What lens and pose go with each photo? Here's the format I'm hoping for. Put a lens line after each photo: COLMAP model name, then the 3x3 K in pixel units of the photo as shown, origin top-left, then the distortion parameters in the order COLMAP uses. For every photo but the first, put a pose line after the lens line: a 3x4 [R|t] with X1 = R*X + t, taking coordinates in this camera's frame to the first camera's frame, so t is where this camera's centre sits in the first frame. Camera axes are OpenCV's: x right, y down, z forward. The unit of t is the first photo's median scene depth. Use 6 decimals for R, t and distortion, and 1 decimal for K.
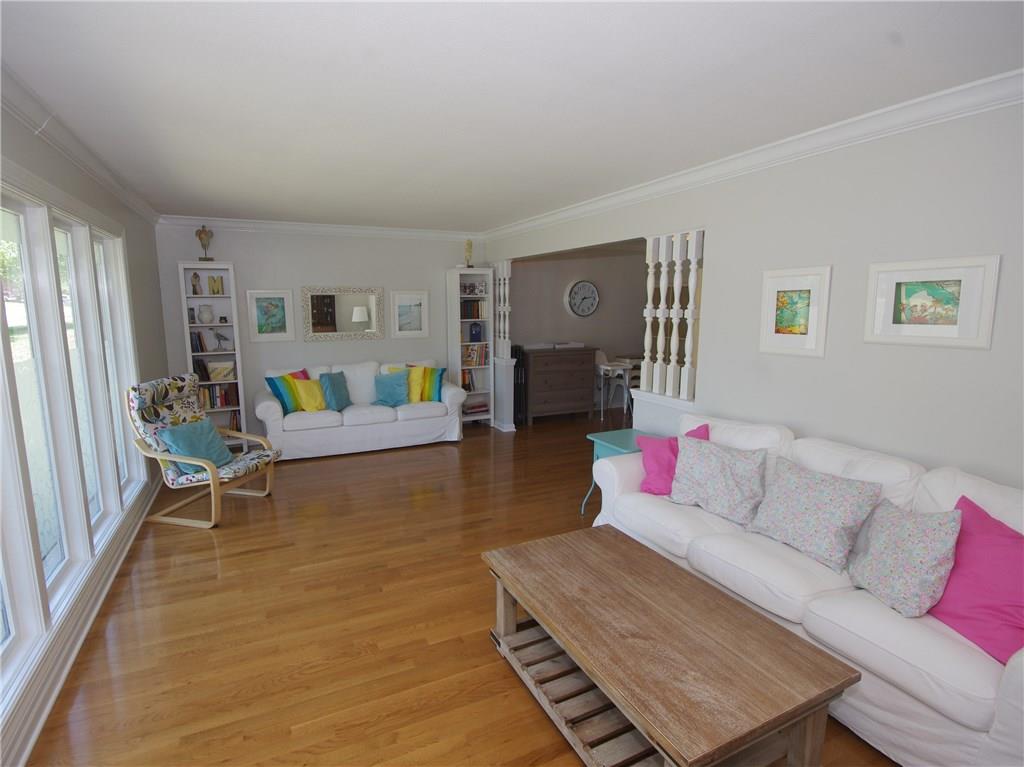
lens RADIAL K [[515.8, 0, 512.0], [0, 515.8, 383.5], [0, 0, 1]] dist [-0.002653, -0.000061]
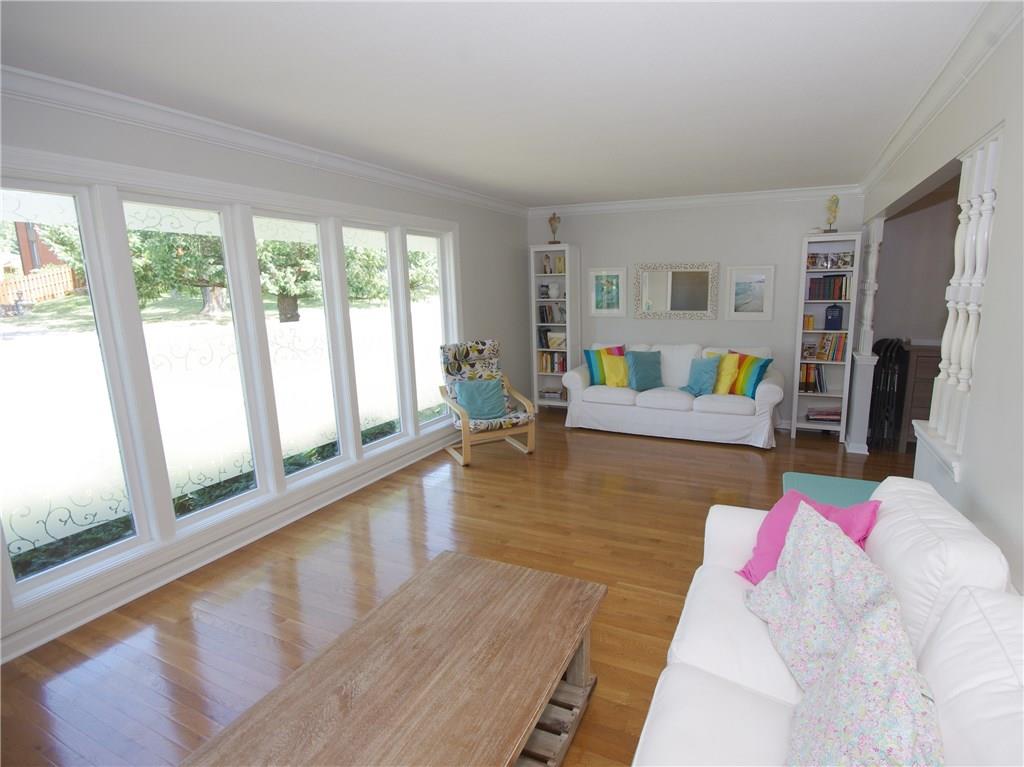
lens RADIAL K [[515.8, 0, 512.0], [0, 515.8, 383.5], [0, 0, 1]] dist [-0.002653, -0.000061]
pose [[0.663957, 0.139866, -0.734574, 0.220882], [-0.108233, 0.989982, 0.090669, -0.022568], [0.739897, 0.019305, 0.672443, 0.153109]]
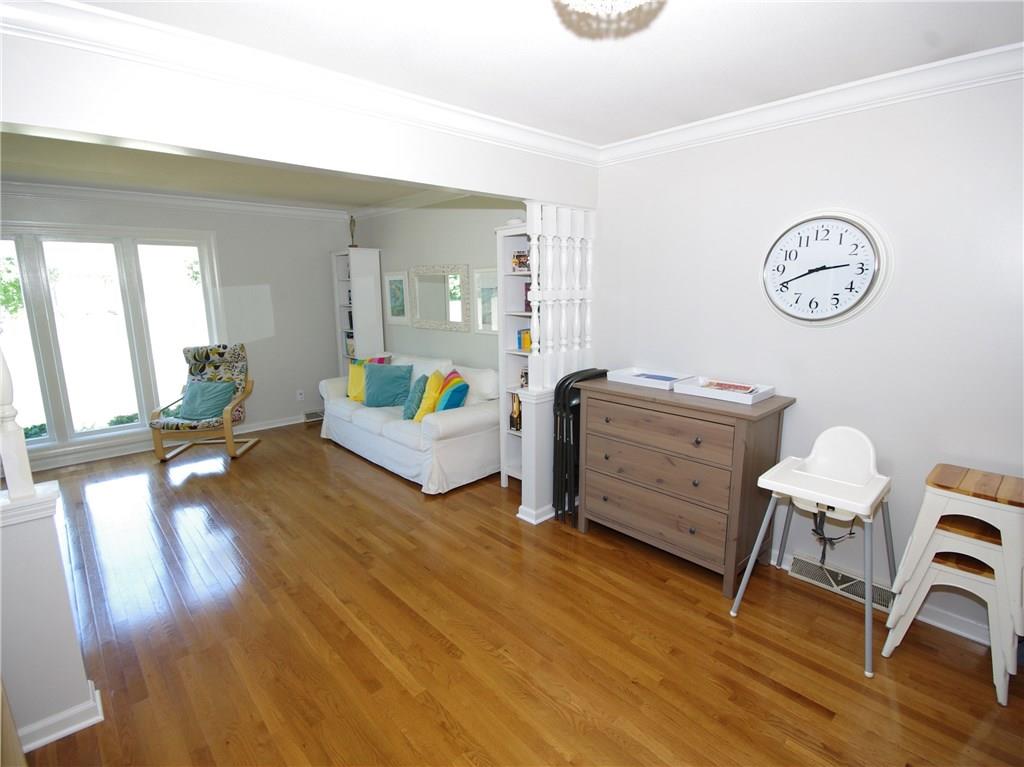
lens RADIAL K [[515.8, 0, 512.0], [0, 515.8, 383.5], [0, 0, 1]] dist [-0.002653, -0.000061]
pose [[0.268902, 0.180590, -0.946086, 0.539925], [-0.137290, 0.979422, 0.147932, -0.142910], [0.953333, 0.090109, 0.288161, 0.903218]]
